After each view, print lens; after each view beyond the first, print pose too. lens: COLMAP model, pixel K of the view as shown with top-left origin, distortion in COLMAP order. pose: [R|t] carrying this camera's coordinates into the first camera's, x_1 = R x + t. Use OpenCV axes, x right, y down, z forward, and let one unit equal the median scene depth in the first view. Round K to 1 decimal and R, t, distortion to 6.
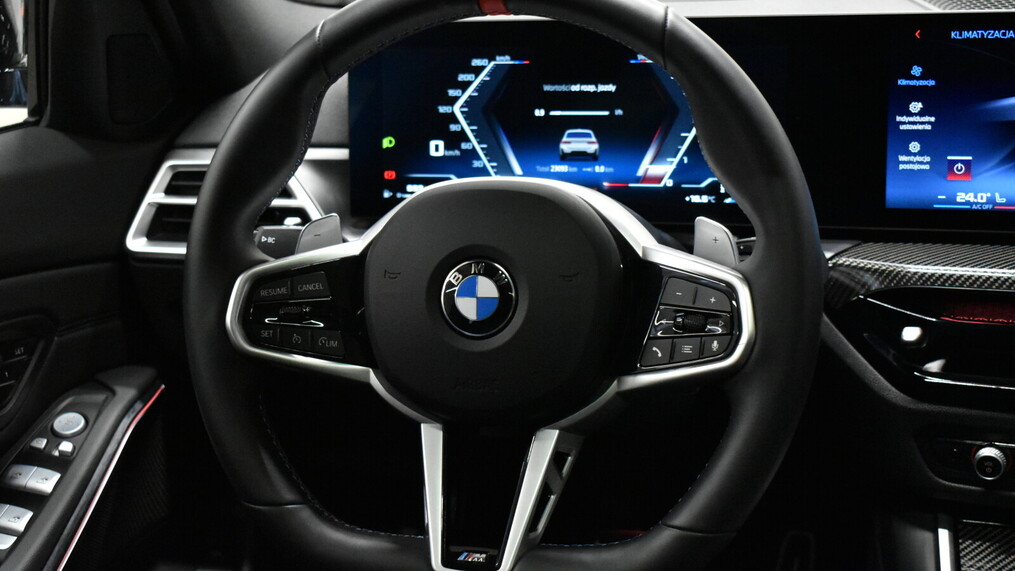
lens RADIAL K [[1670.7, 0, 507.2], [0, 1670.7, 285.2], [0, 0, 1]] dist [-0.015601, 0.000000]
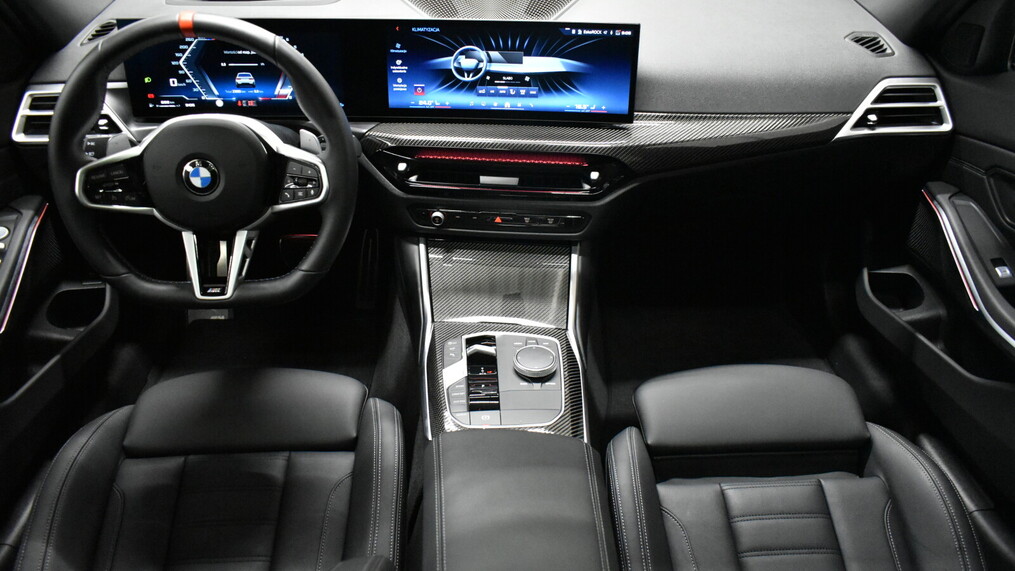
lens RADIAL K [[798.2, 0, 508.5], [0, 798.2, 285.9], [0, 0, 1]] dist [-0.004050, 0.012415]
pose [[0.949867, -0.114591, 0.290899, 0.038553], [0.025616, 0.955809, 0.292869, -0.130728], [-0.311604, -0.270735, 0.910827, -0.104690]]
